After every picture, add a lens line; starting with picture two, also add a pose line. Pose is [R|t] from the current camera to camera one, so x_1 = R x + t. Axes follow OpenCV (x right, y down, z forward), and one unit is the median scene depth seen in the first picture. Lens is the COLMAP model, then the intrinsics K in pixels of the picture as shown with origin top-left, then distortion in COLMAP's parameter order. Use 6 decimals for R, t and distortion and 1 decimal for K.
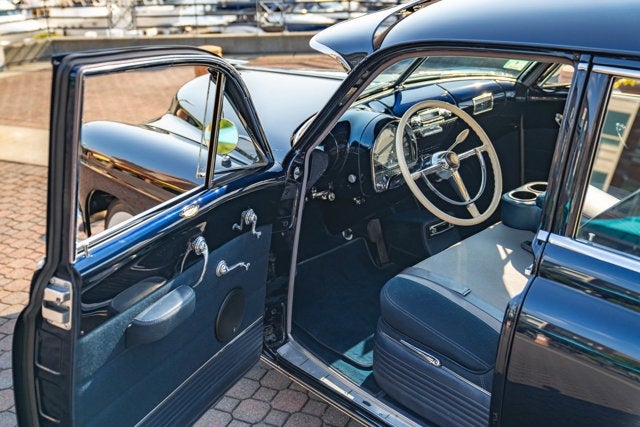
lens RADIAL K [[680.9, 0, 298.1], [0, 680.9, 196.6], [0, 0, 1]] dist [-0.002309, -0.002487]
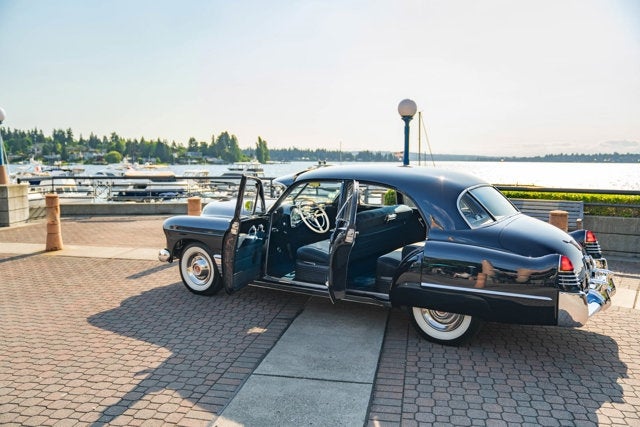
lens RADIAL K [[553.5, 0, 320.0], [0, 553.5, 213.5], [0, 0, 1]] dist [-0.101145, 0.098472]
pose [[0.964088, 0.012188, 0.265301, -0.472359], [0.053953, 0.969128, -0.240585, 0.589611], [-0.260043, 0.246259, 0.933667, -1.560498]]
